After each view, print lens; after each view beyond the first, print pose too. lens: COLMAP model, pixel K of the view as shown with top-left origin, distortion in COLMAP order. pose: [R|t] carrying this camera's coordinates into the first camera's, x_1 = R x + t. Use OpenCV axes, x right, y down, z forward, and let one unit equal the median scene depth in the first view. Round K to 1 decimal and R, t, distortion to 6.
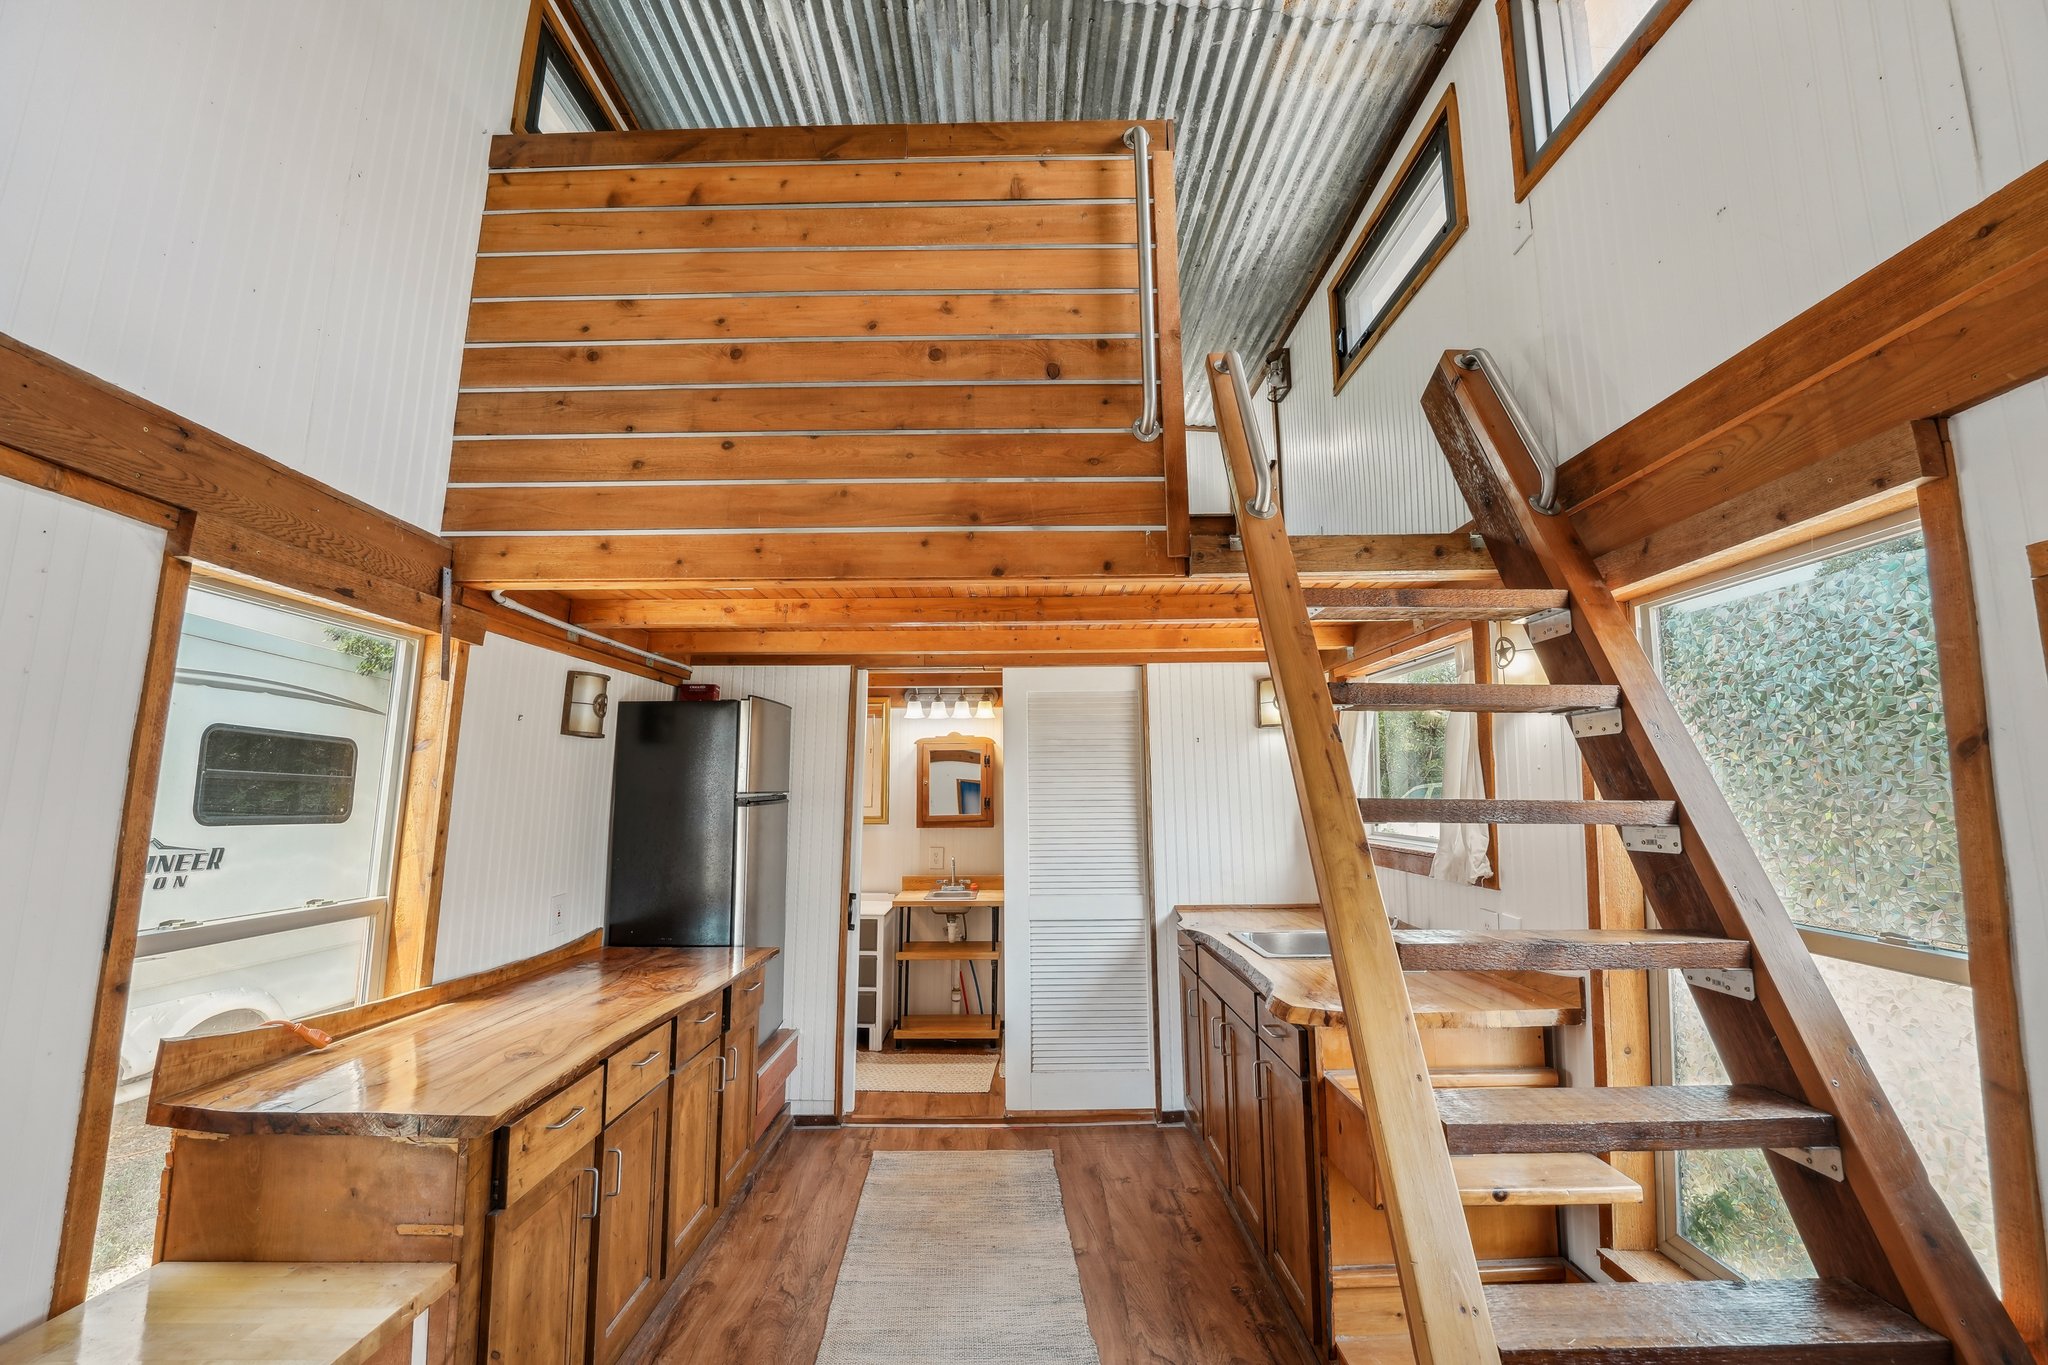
lens RADIAL K [[813.3, 0, 1020.2], [0, 813.3, 685.8], [0, 0, 1]] dist [-0.025063, 0.001541]
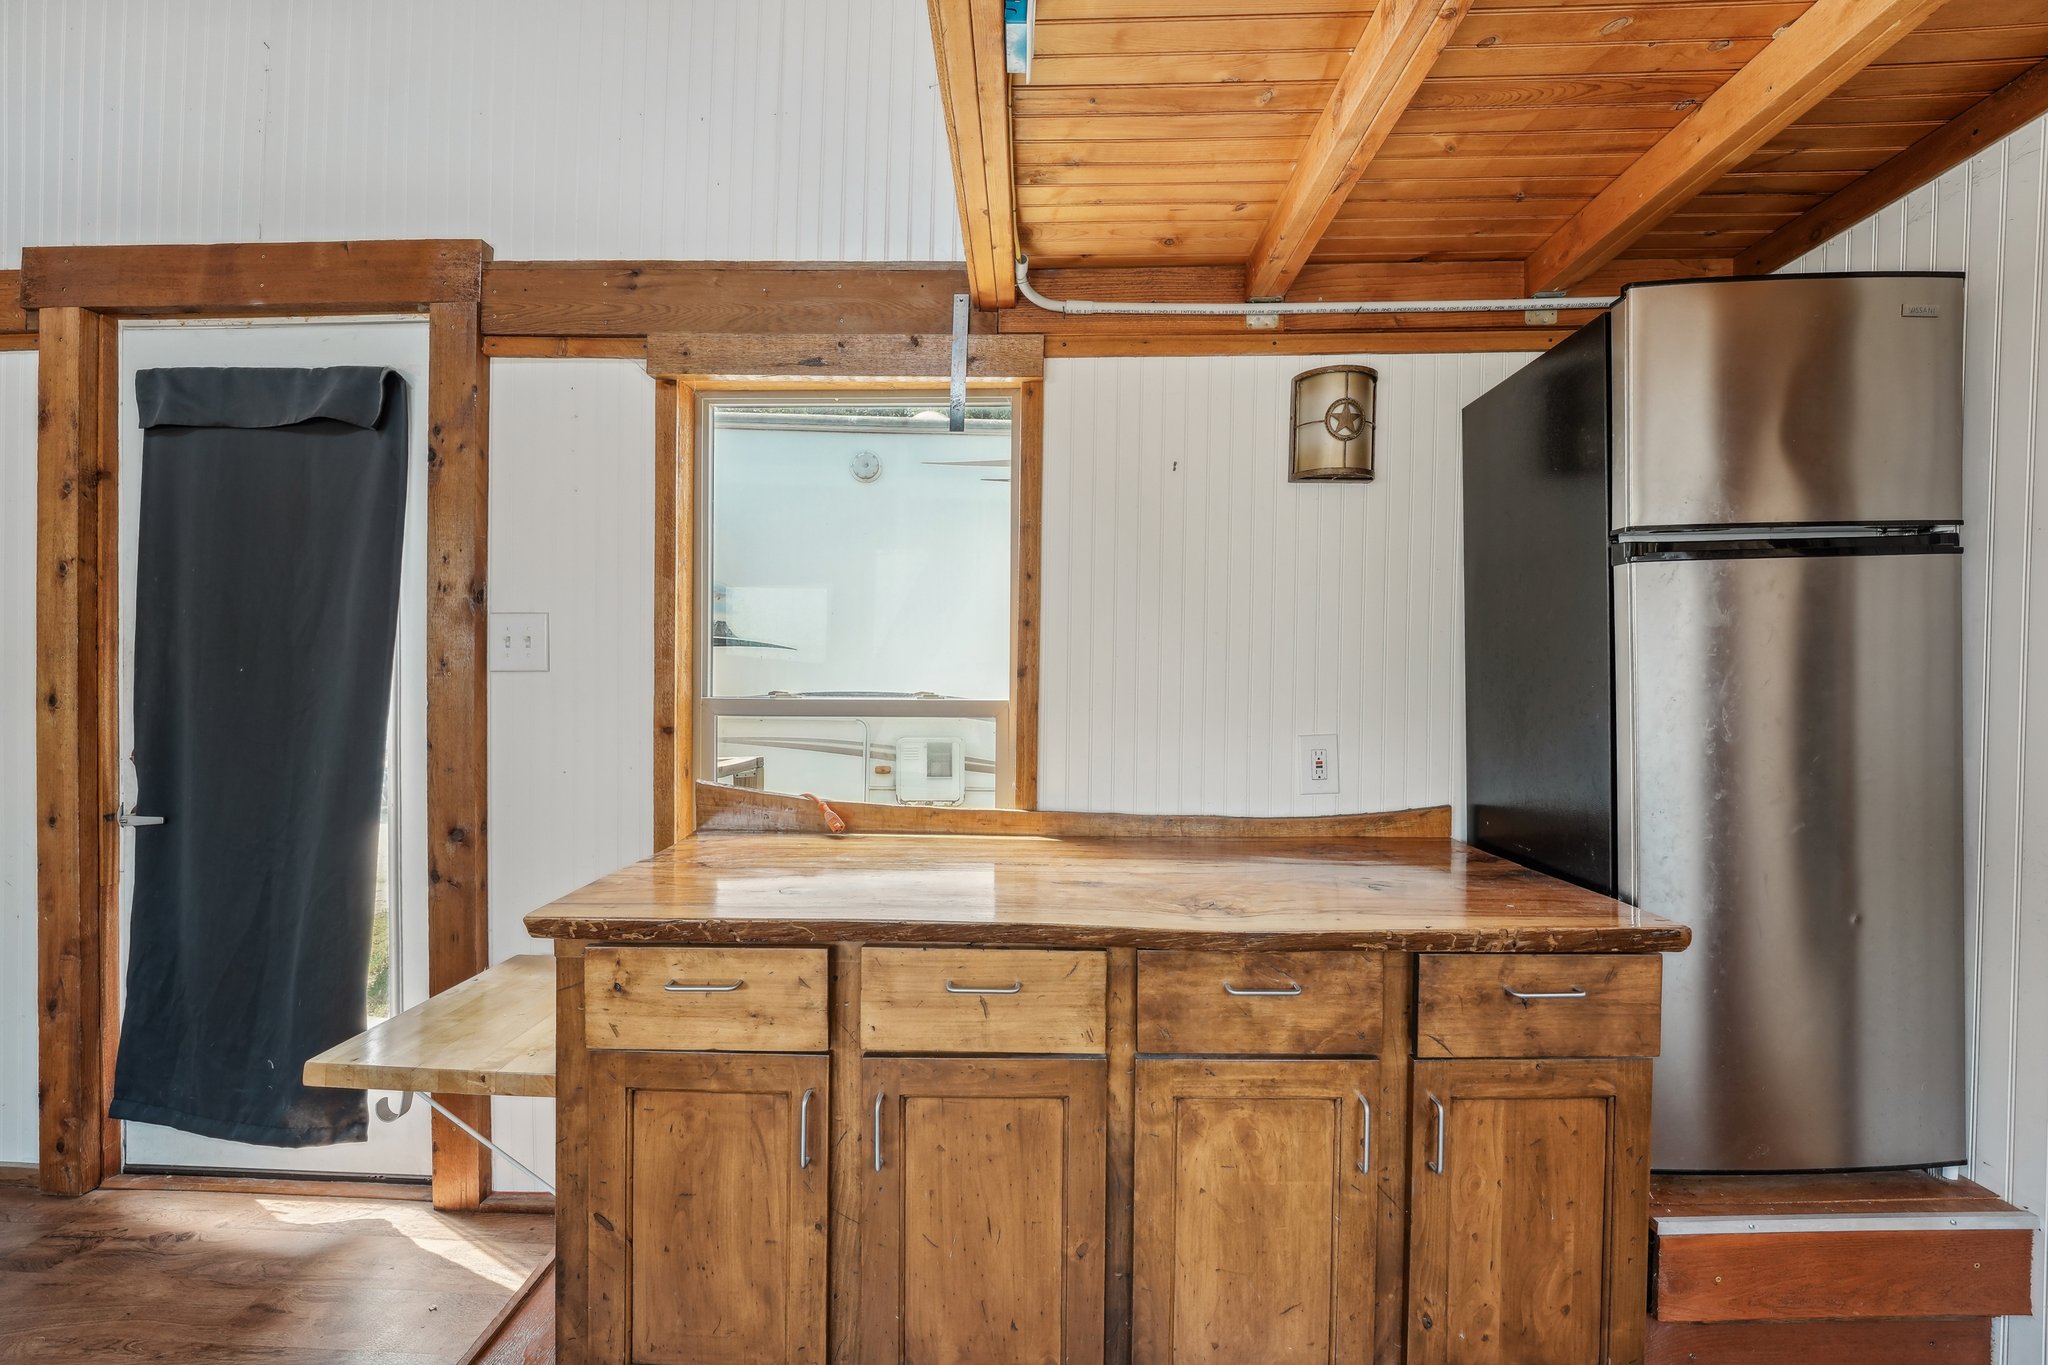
lens RADIAL K [[813.3, 0, 1019.9], [0, 813.3, 684.0], [0, 0, 1]] dist [-0.025063, 0.001541]
pose [[-0.018152, -0.005951, -0.999818, 0.081236], [0.130889, 0.991362, -0.008277, 0.233897], [0.991231, -0.131016, -0.017217, 0.938900]]
